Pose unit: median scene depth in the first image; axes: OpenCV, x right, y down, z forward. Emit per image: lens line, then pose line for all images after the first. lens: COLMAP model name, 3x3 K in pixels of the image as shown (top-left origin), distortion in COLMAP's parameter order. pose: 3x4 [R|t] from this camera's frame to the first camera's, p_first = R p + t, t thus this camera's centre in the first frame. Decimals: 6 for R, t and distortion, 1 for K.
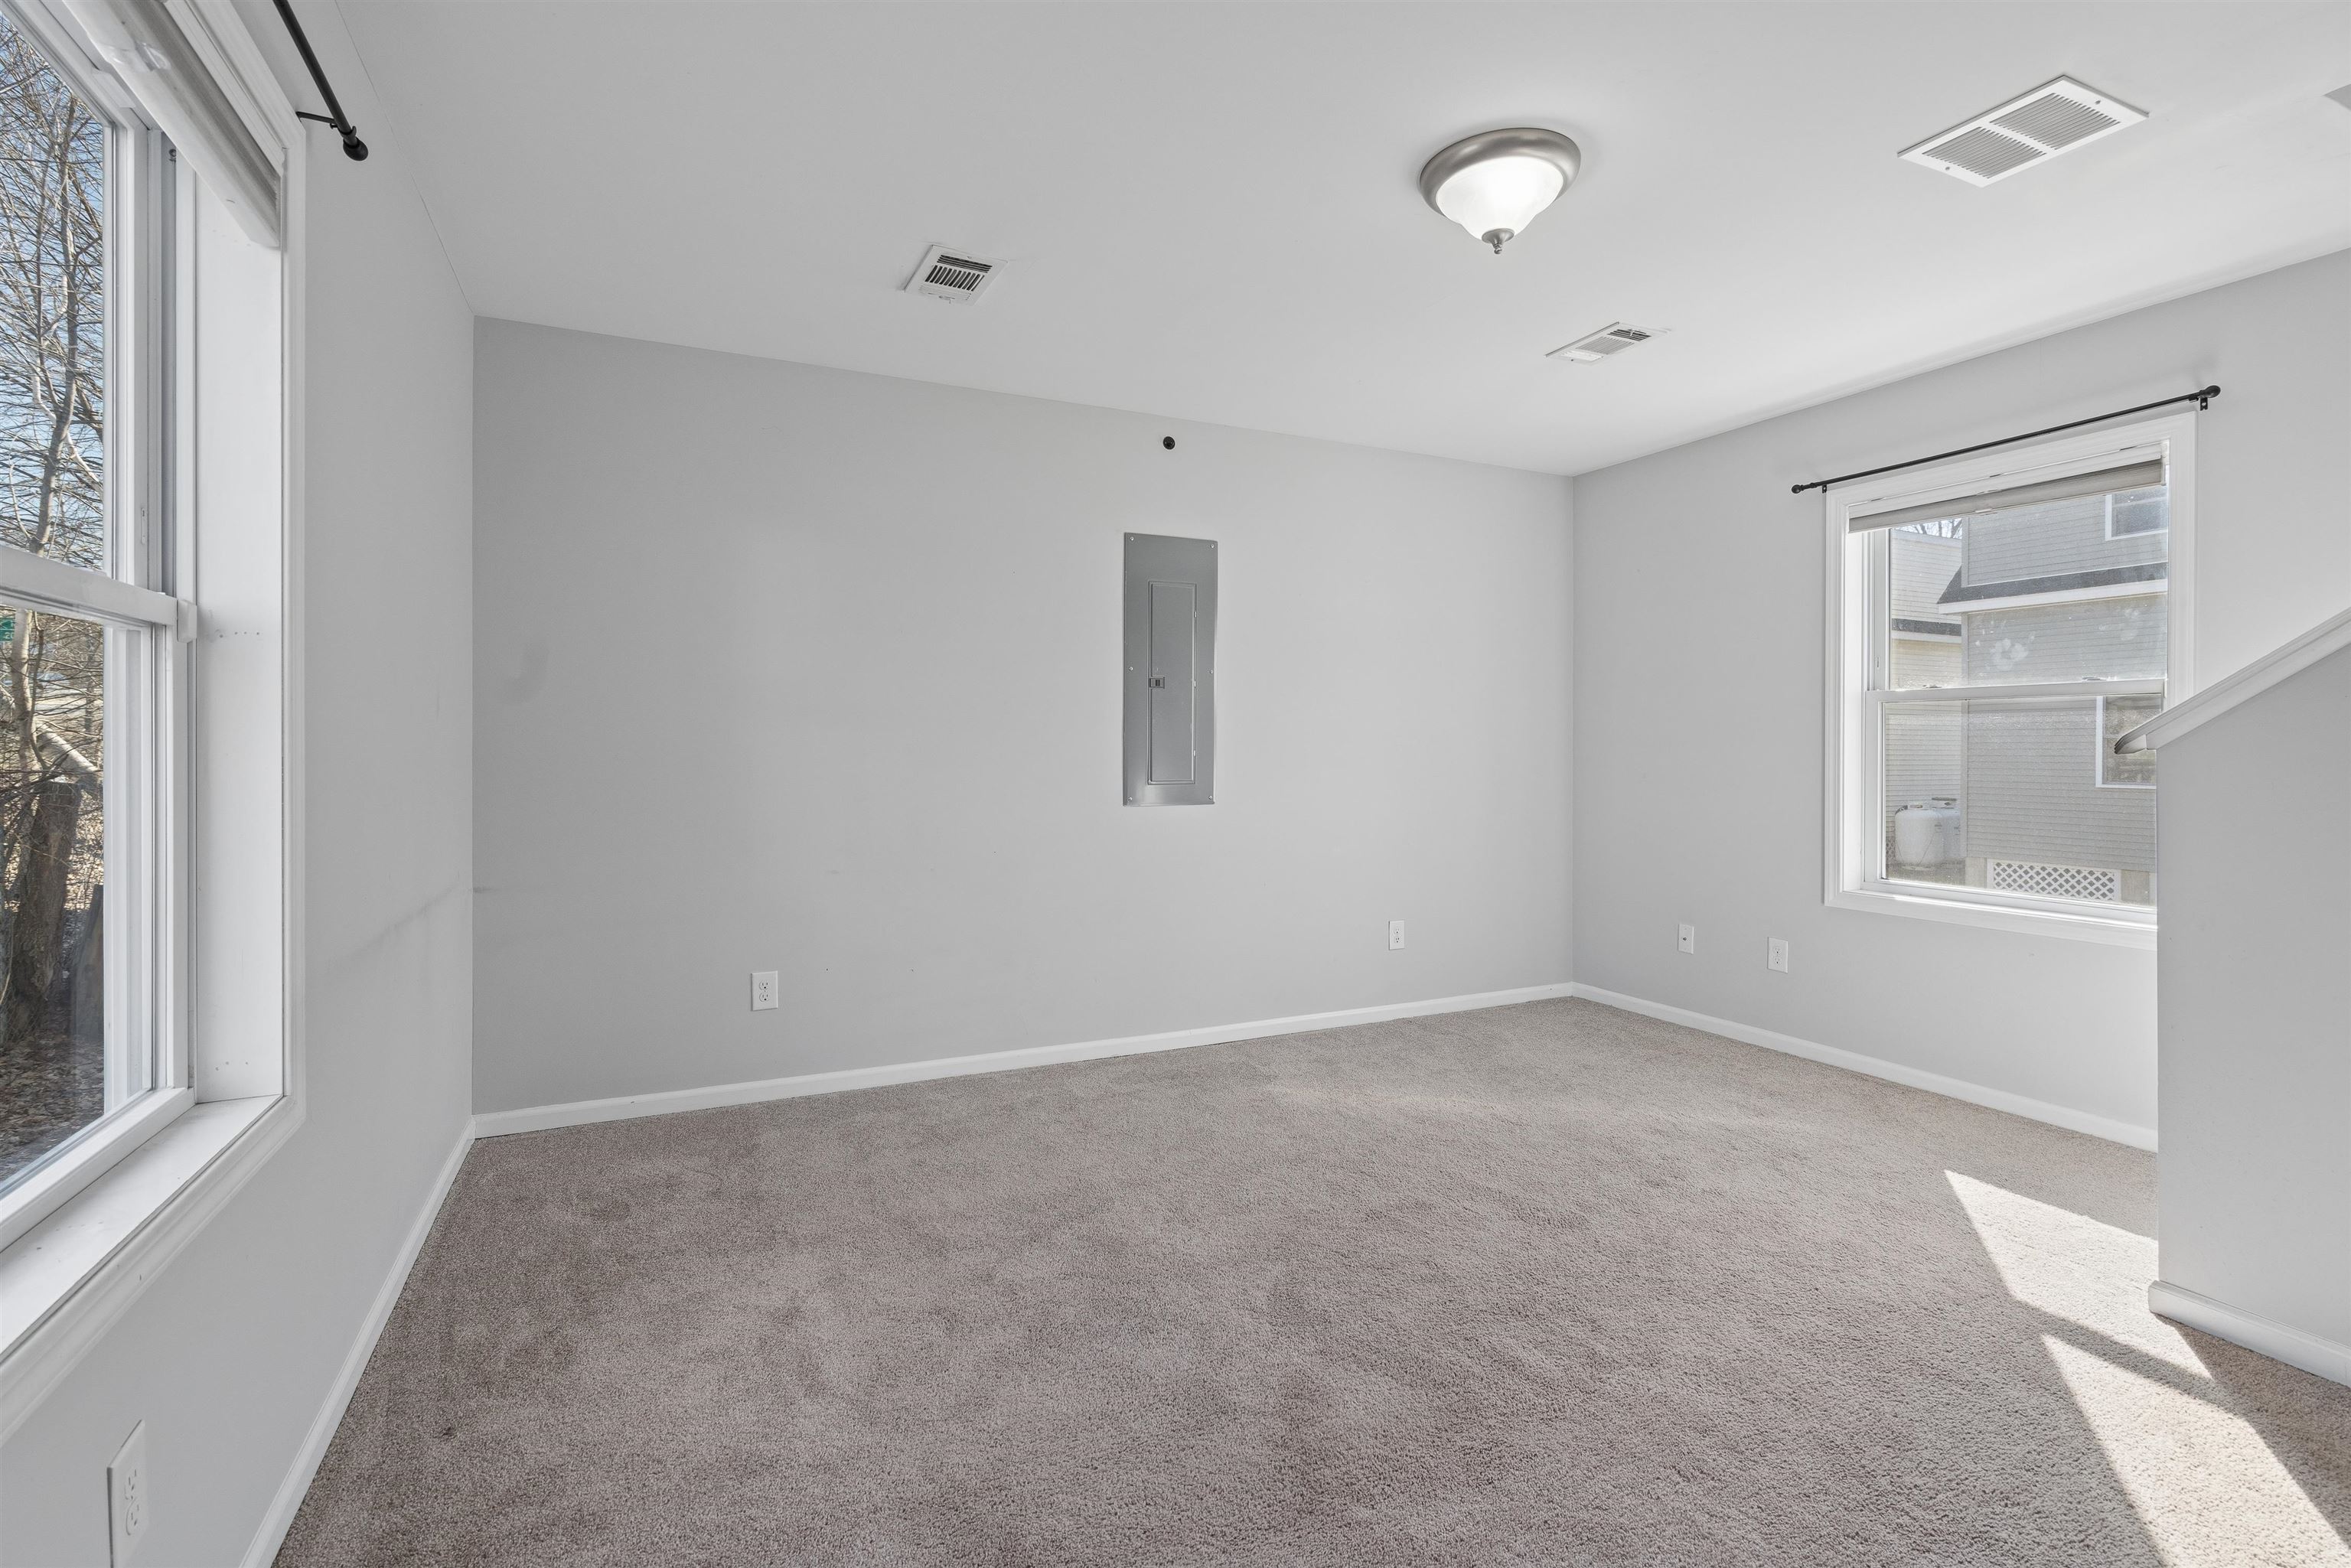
lens RADIAL K [[1104.8, 0, 1166.7], [0, 1104.8, 753.2], [0, 0, 1]] dist [-0.001029, 0.000066]
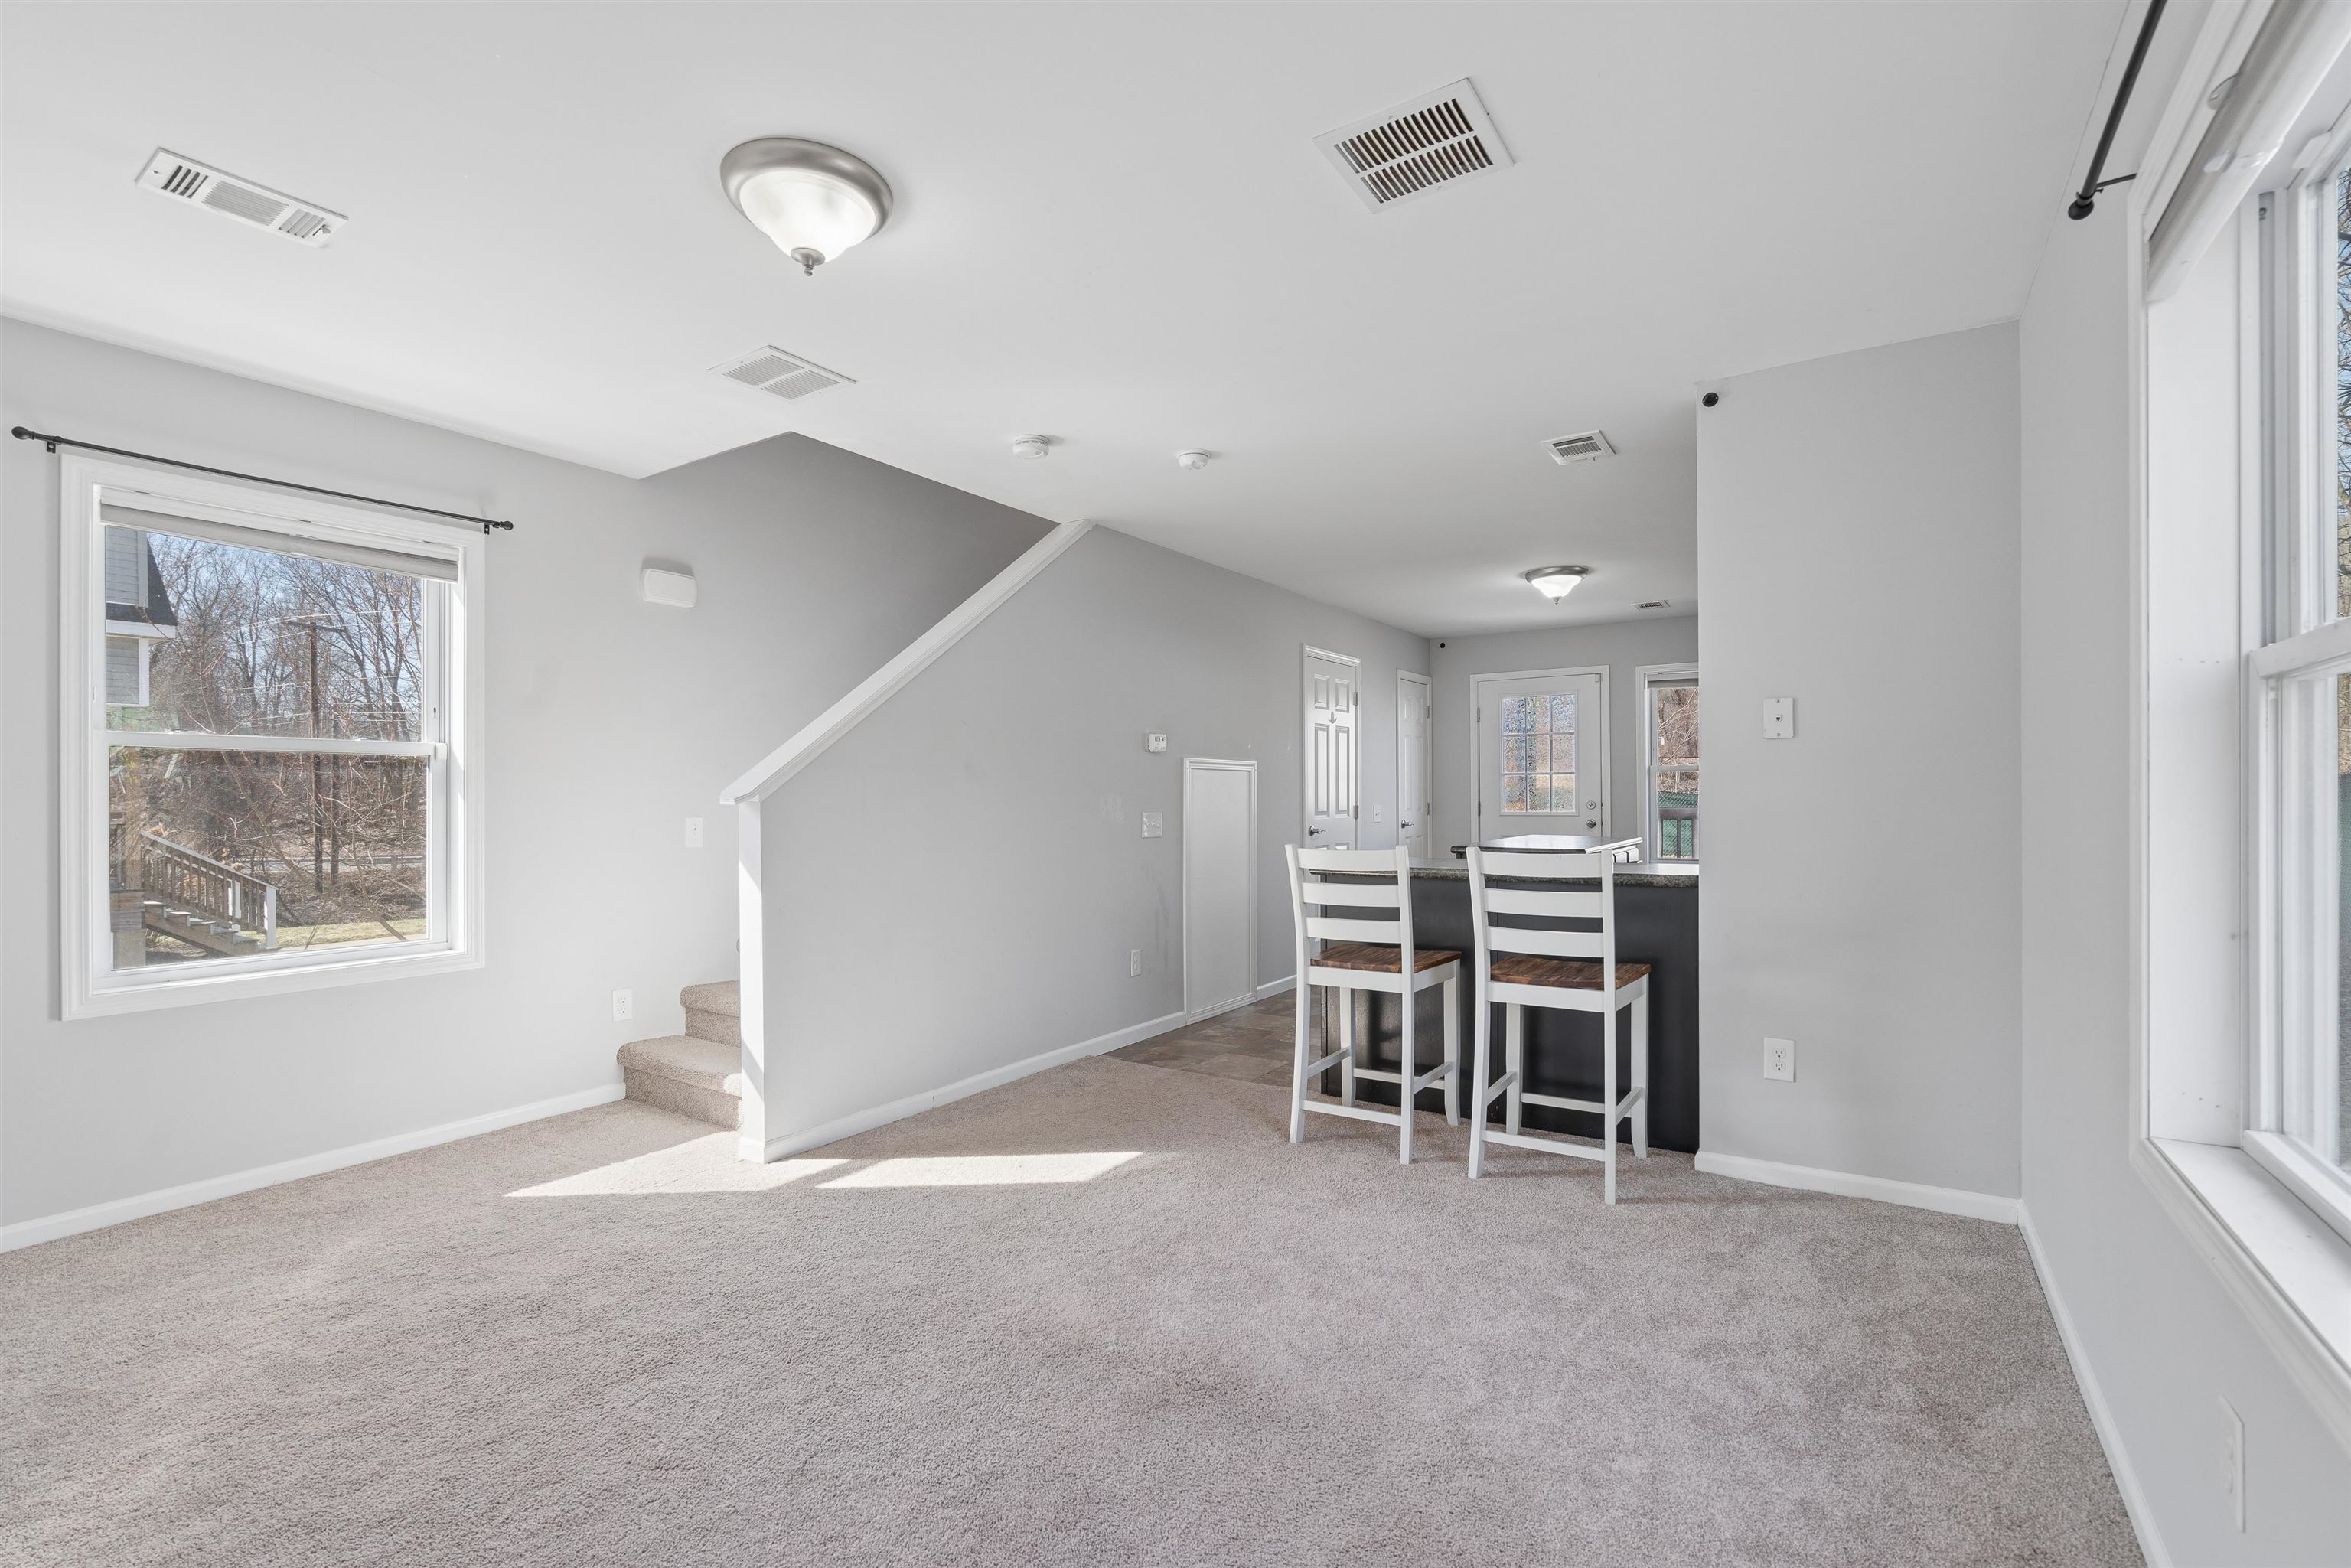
lens RADIAL K [[1068.0, 0, 1168.8], [0, 1068.0, 793.3], [0, 0, 1]] dist [-0.001774, -0.000151]
pose [[-0.537035, 0.004343, 0.843549, -0.570394], [0.009673, 0.999953, 0.001010, -0.008419], [-0.843504, 0.008702, -0.537052, 1.115793]]
